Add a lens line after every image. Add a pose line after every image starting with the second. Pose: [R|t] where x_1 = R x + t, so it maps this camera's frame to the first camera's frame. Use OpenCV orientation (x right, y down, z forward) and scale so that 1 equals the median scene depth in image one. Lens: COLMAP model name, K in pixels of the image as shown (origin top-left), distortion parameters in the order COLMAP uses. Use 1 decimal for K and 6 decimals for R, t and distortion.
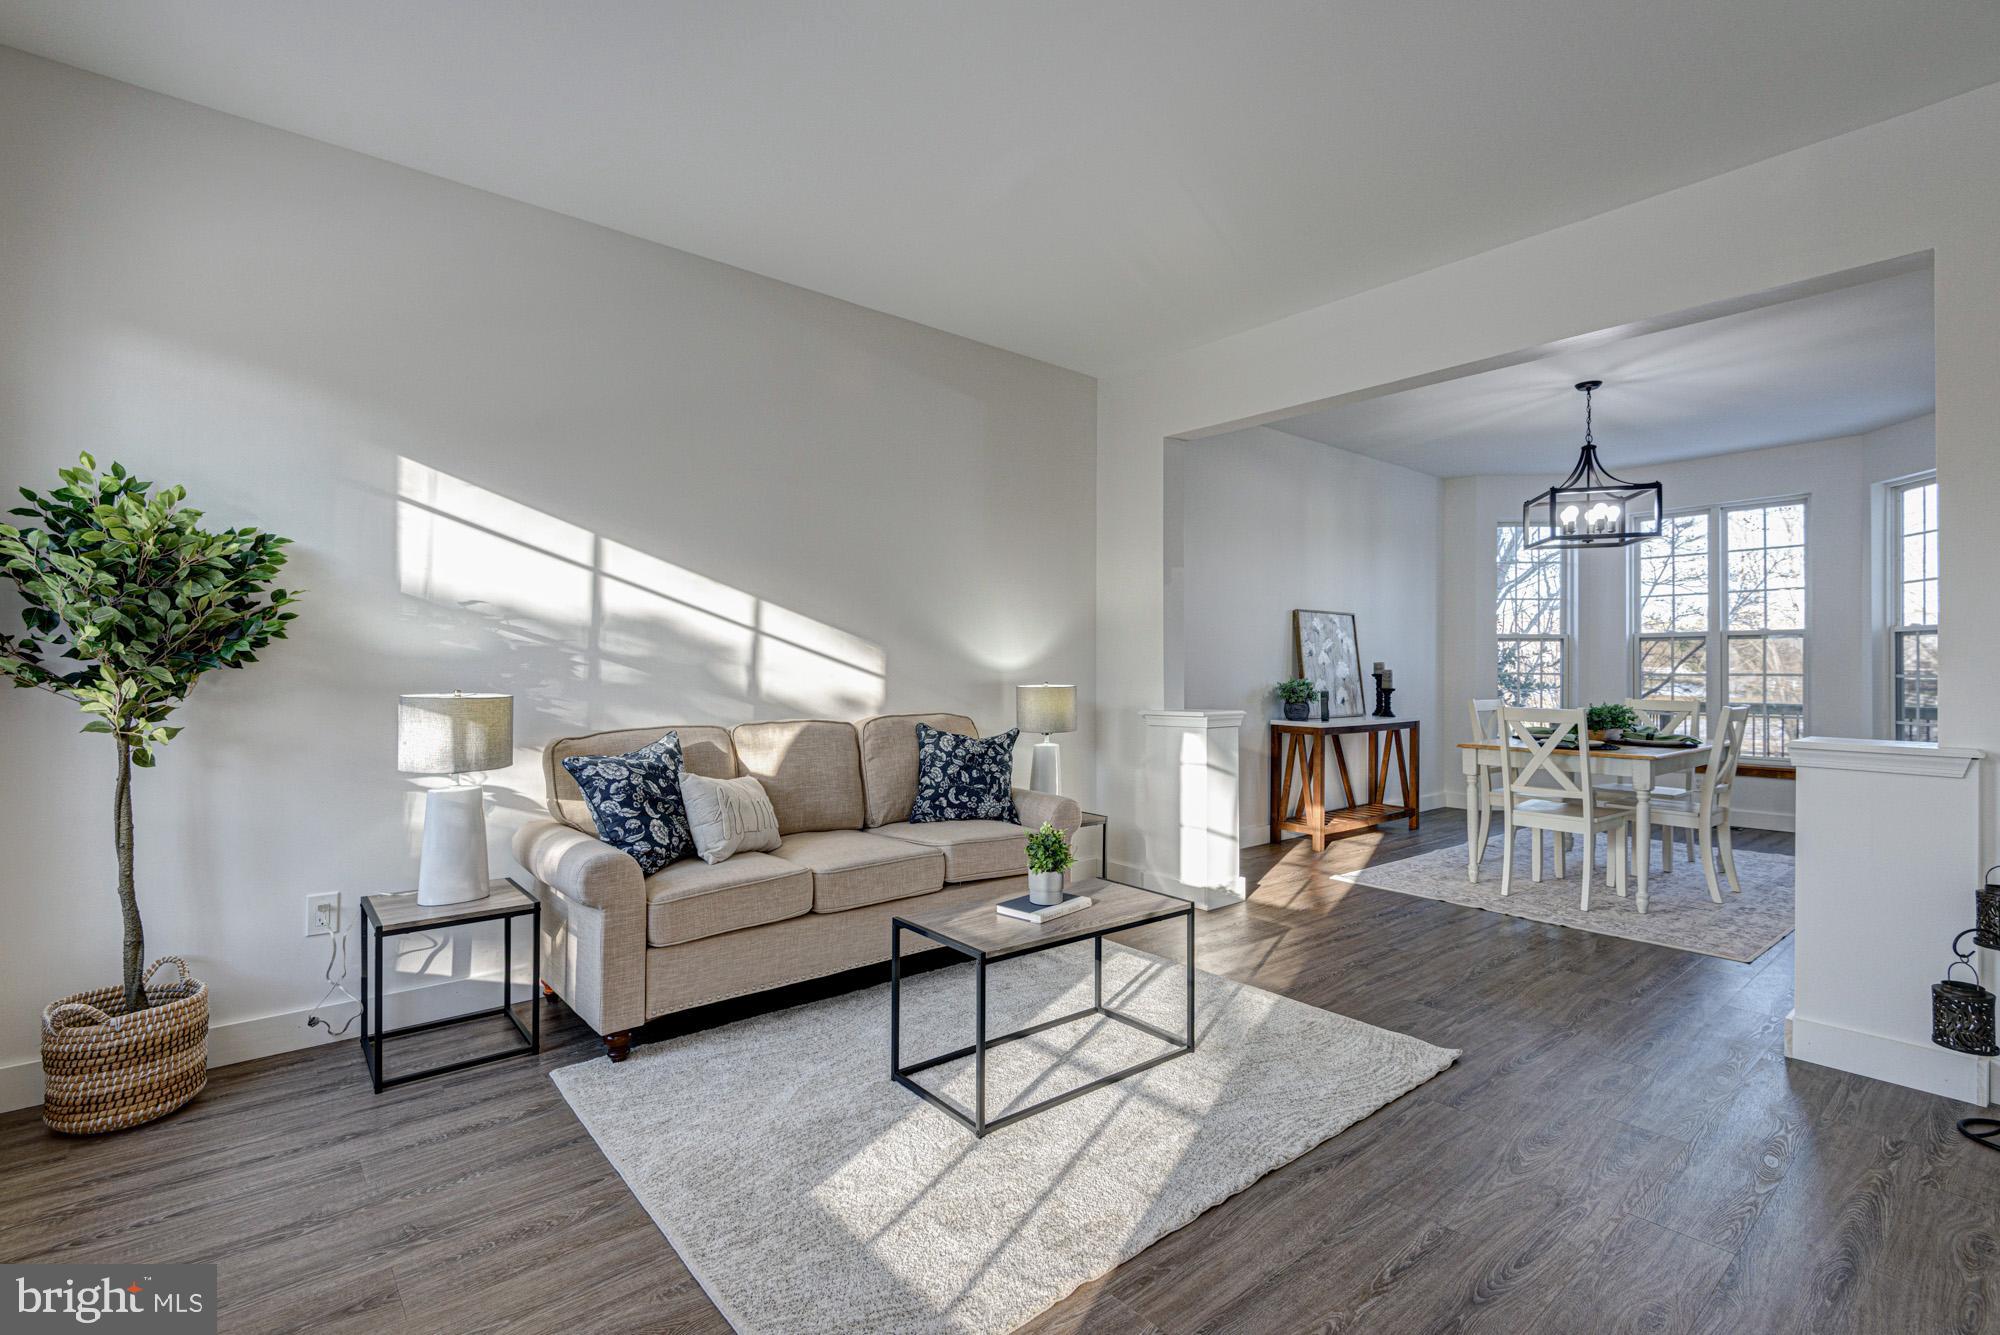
lens RADIAL K [[886.1, 0, 1000.0], [0, 886.1, 667.5], [0, 0, 1]] dist [0.030263, -0.019785]
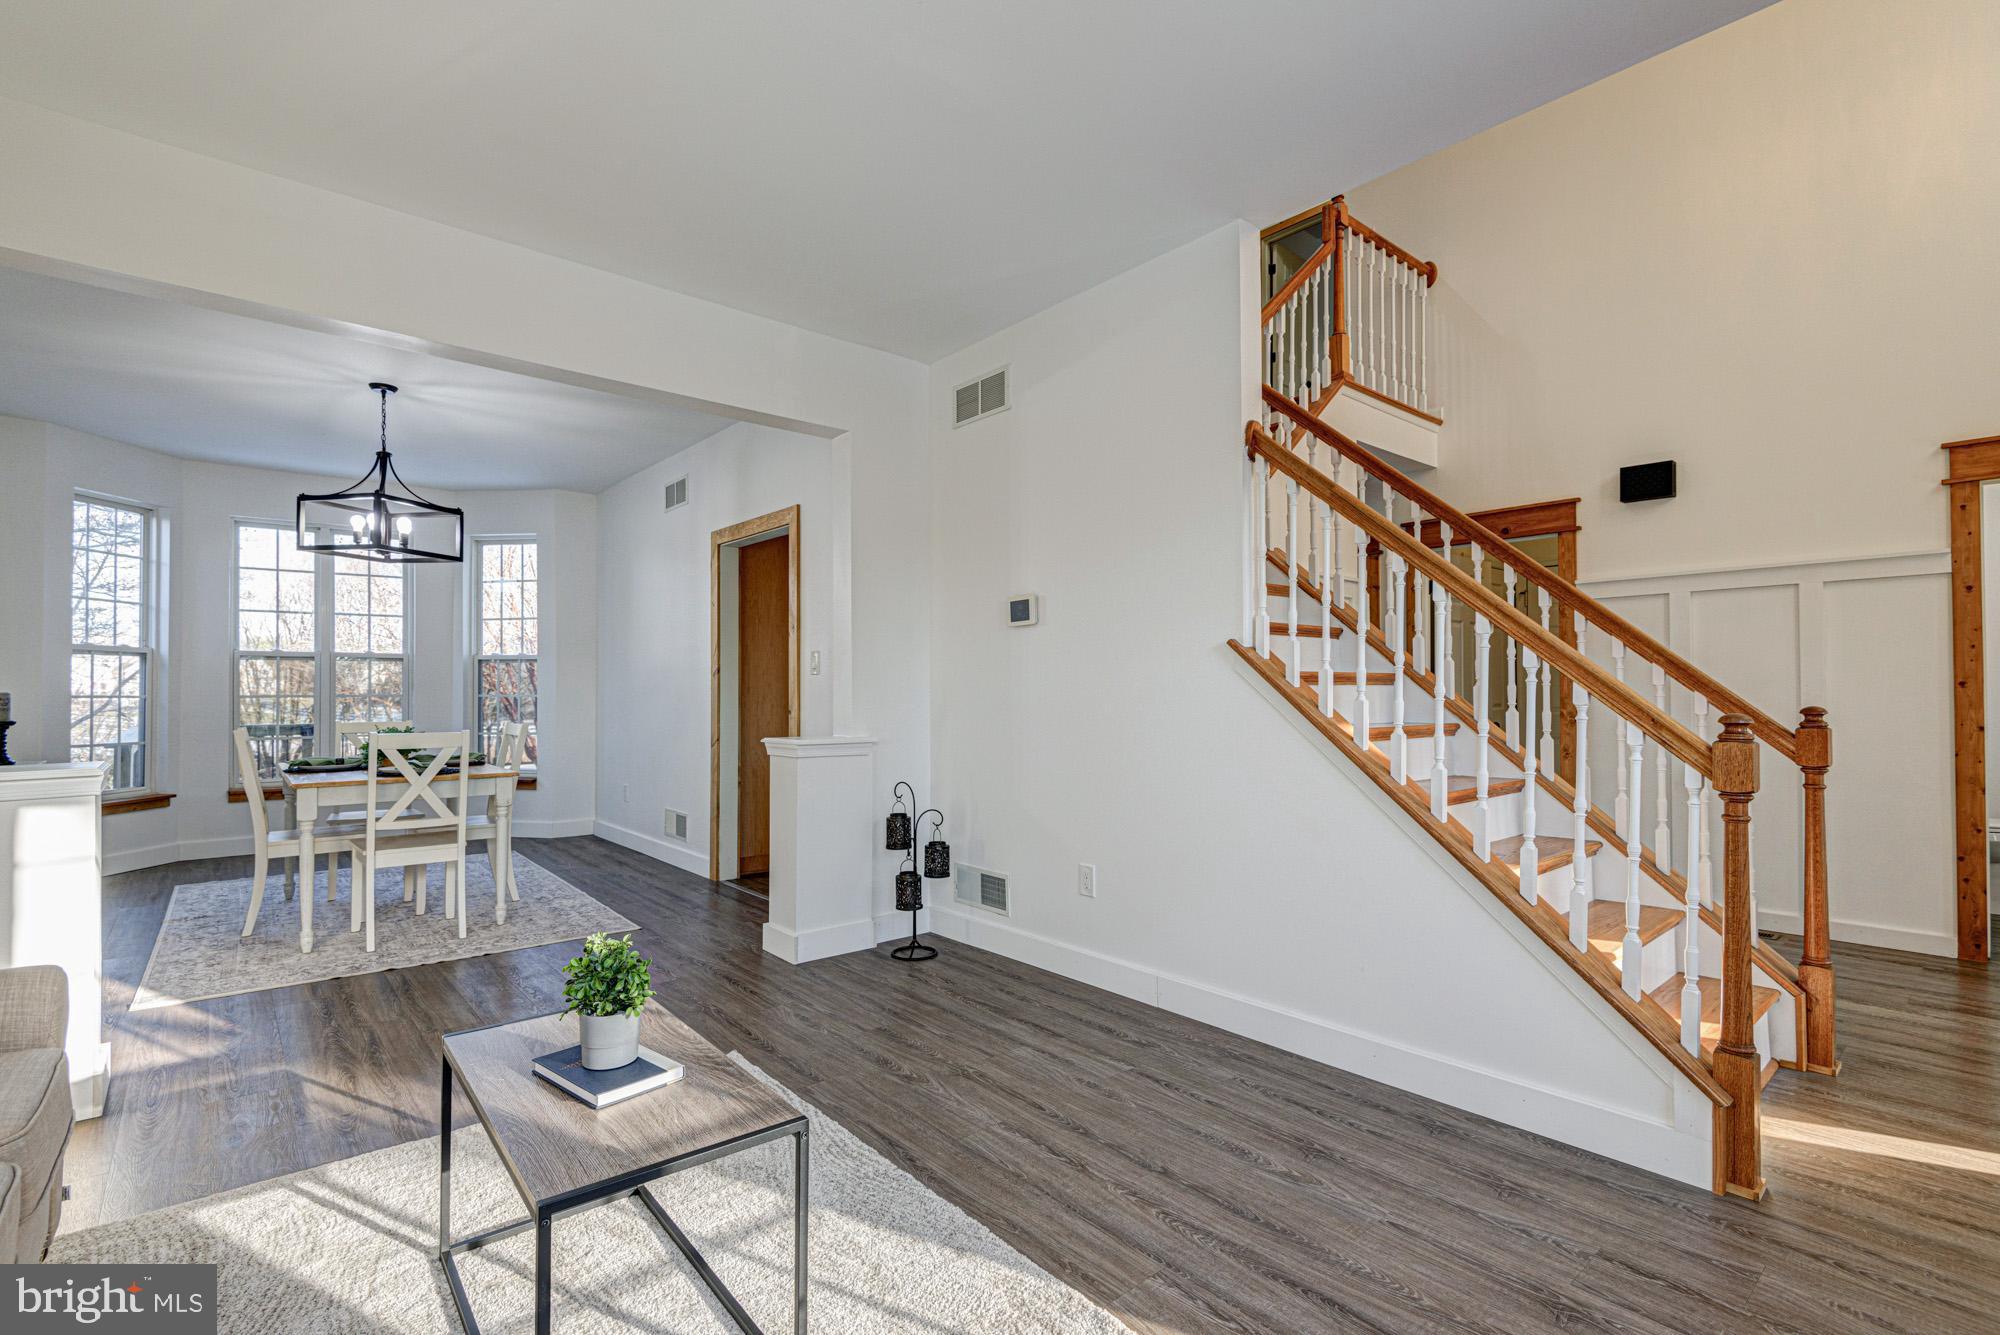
lens RADIAL K [[907.4, 0, 992.5], [0, 907.4, 672.3], [0, 0, 1]] dist [0.031015, -0.022225]
pose [[0.006717, 0.018383, 0.999808, -0.340890], [-0.000032, 0.999831, -0.018383, 0.000748], [-0.999977, 0.000092, 0.006716, 0.410996]]
